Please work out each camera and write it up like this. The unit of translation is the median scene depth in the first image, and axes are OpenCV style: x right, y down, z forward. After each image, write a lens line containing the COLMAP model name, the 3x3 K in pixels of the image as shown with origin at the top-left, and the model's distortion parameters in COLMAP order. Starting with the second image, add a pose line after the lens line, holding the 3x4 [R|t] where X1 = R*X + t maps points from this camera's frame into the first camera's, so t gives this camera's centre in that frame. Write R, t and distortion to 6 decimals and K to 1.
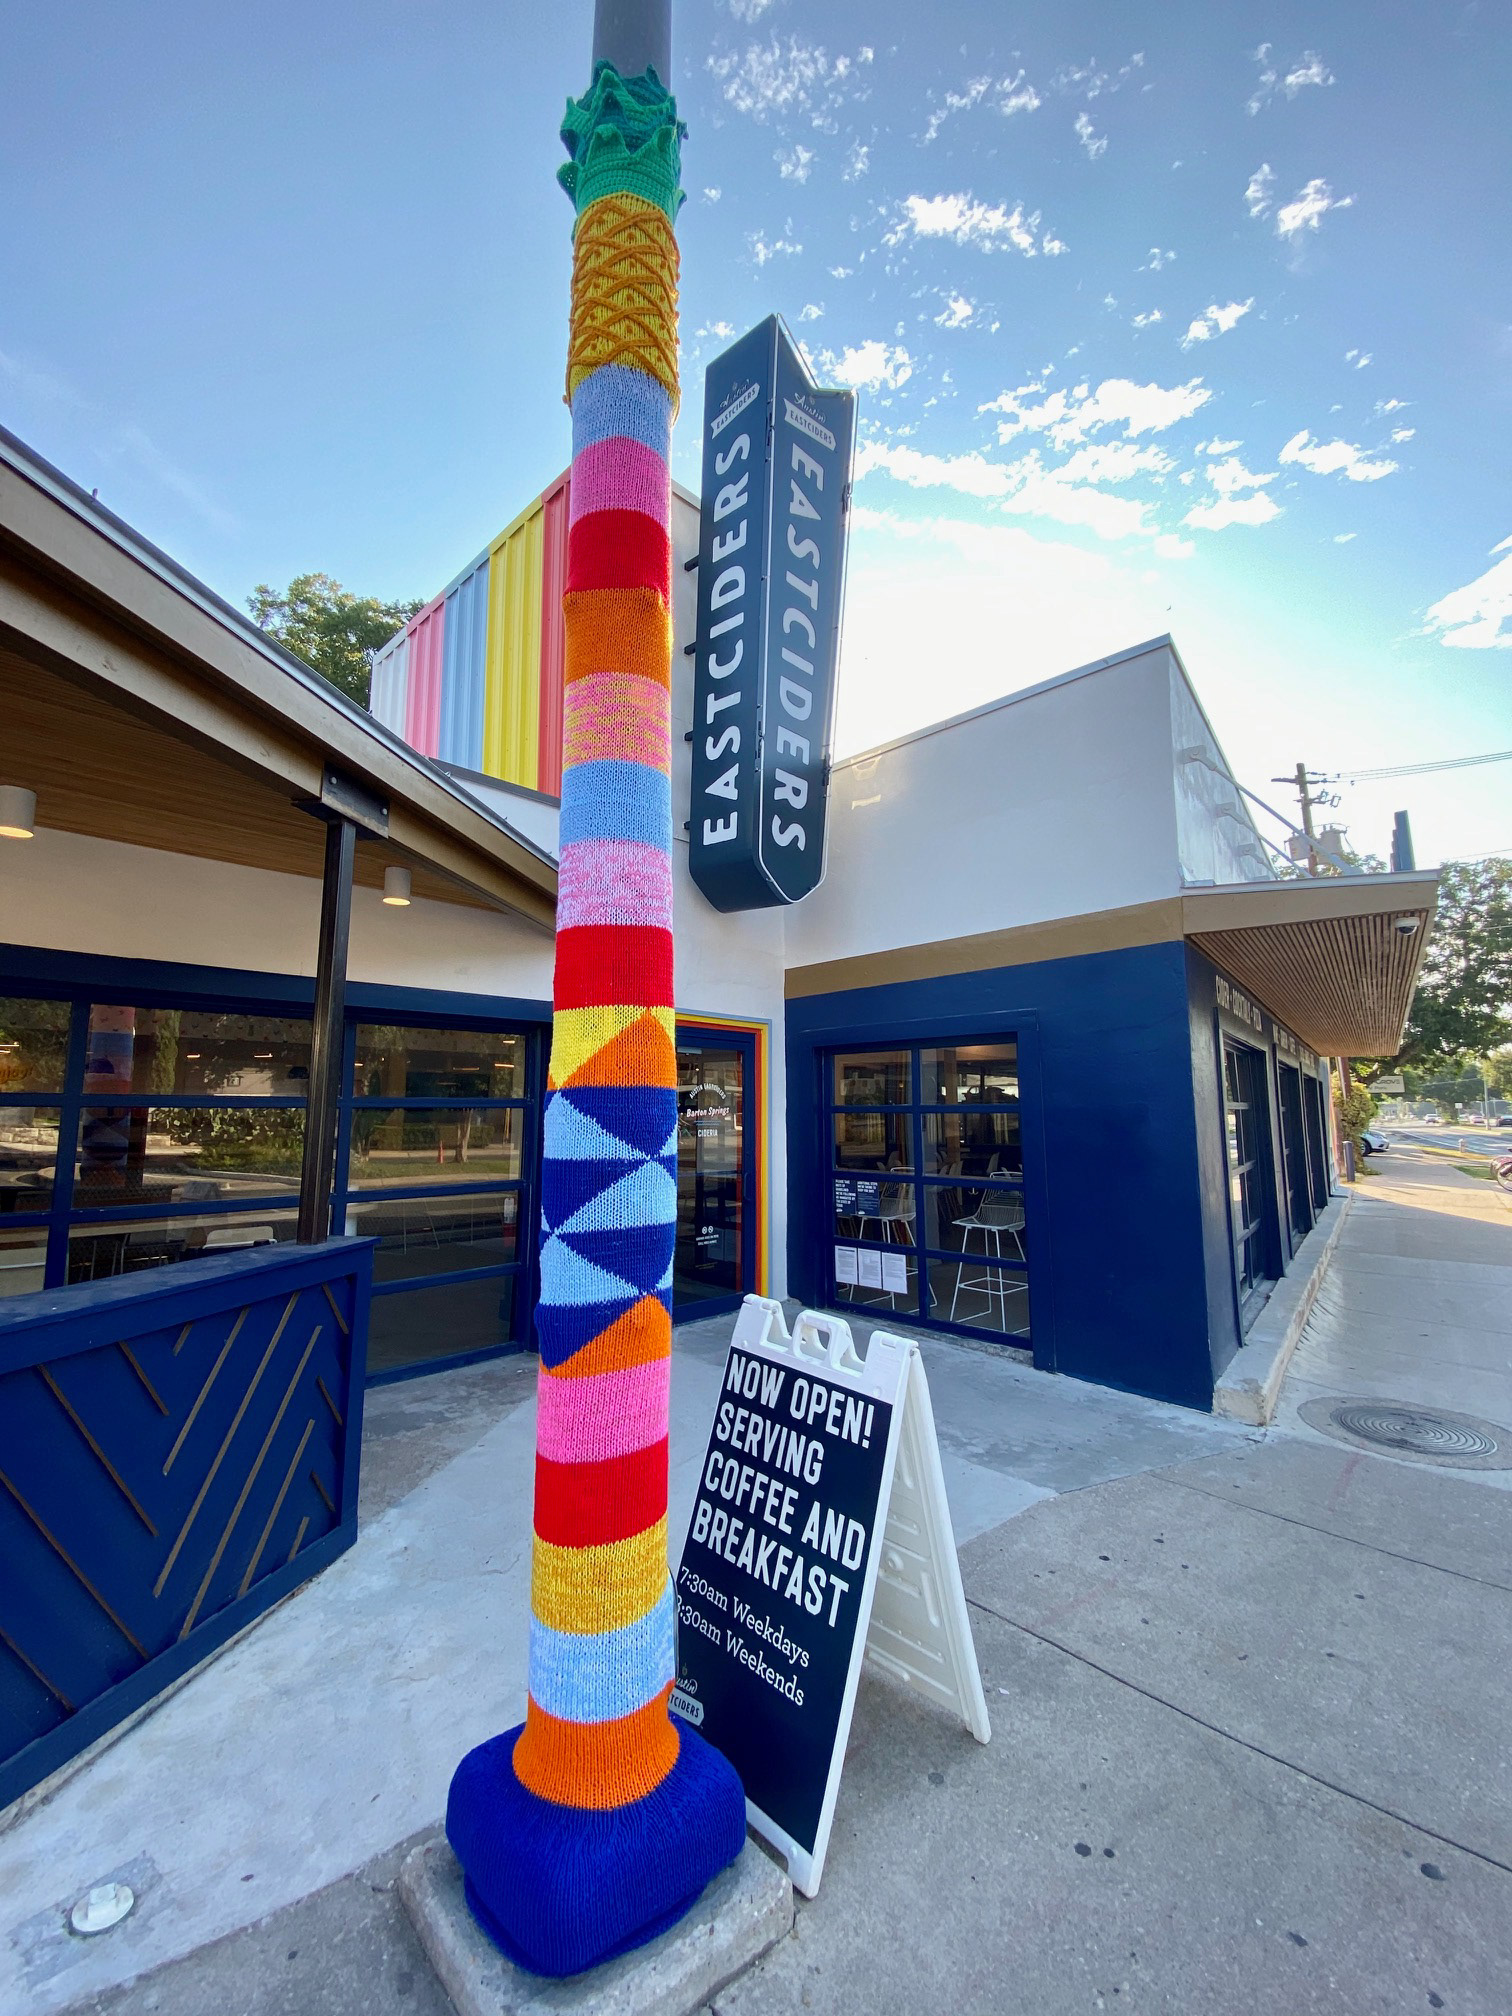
lens RADIAL K [[802.4, 0, 756.0], [0, 802.4, 1008.0], [0, 0, 1]] dist [-0.000231, -0.000018]
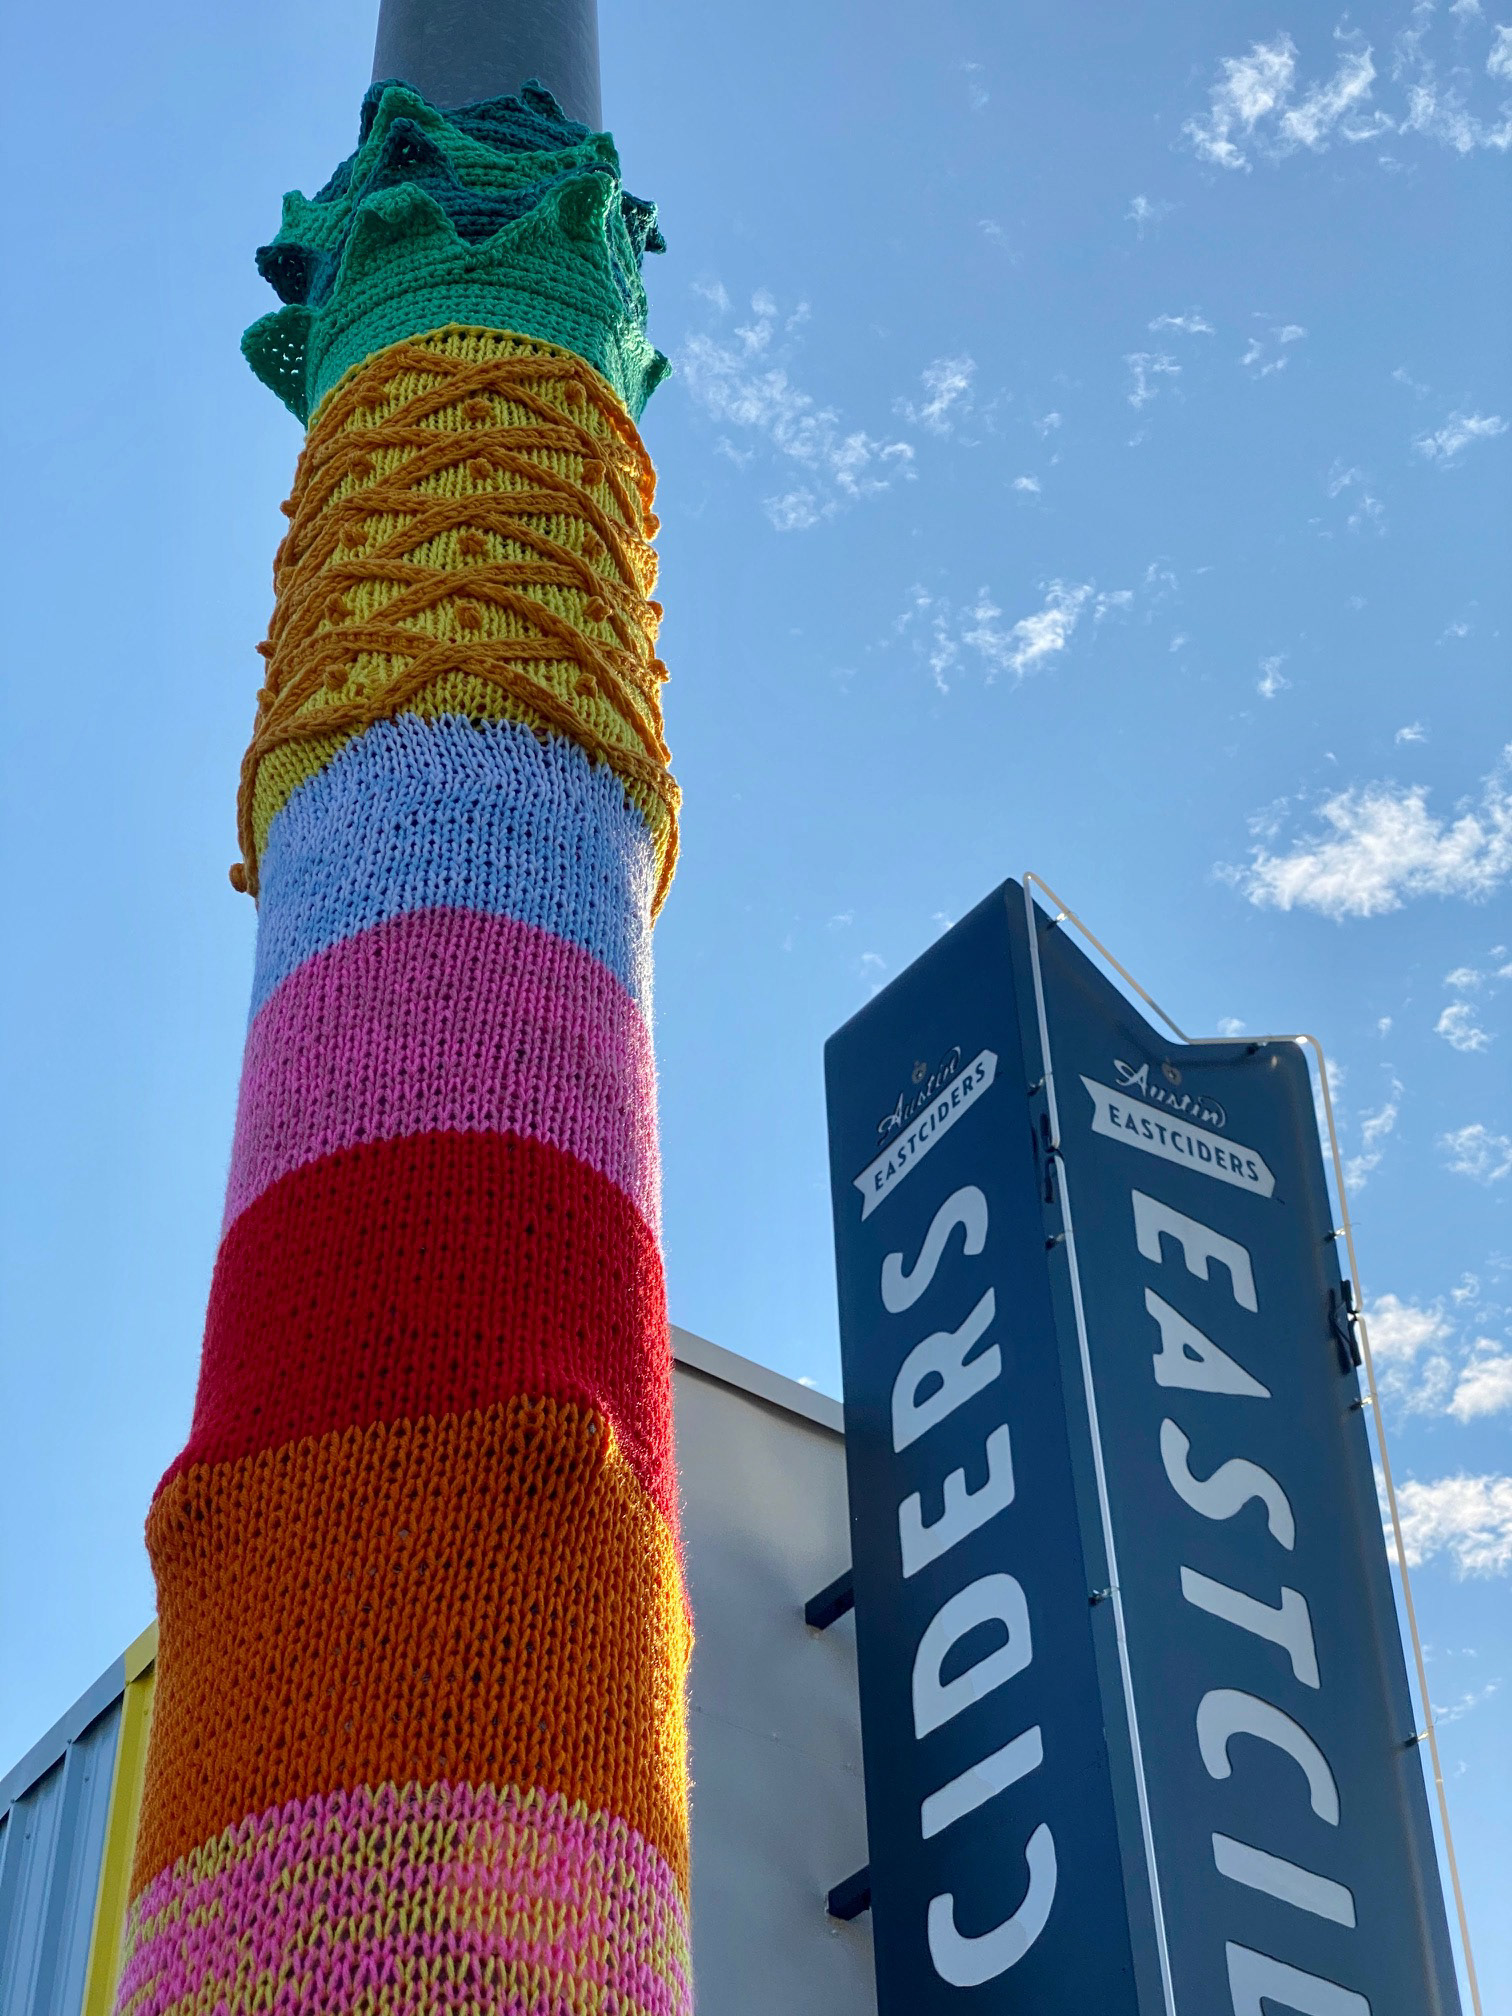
lens RADIAL K [[2977.5, 0, 756.0], [0, 2977.5, 1008.0], [0, 0, 1]] dist [0.091580, 0.056042]
pose [[0.986589, -0.147410, -0.070092, -0.003847], [0.063679, 0.742991, -0.666265, -0.024366], [0.150291, 0.652866, 0.742414, 0.112670]]
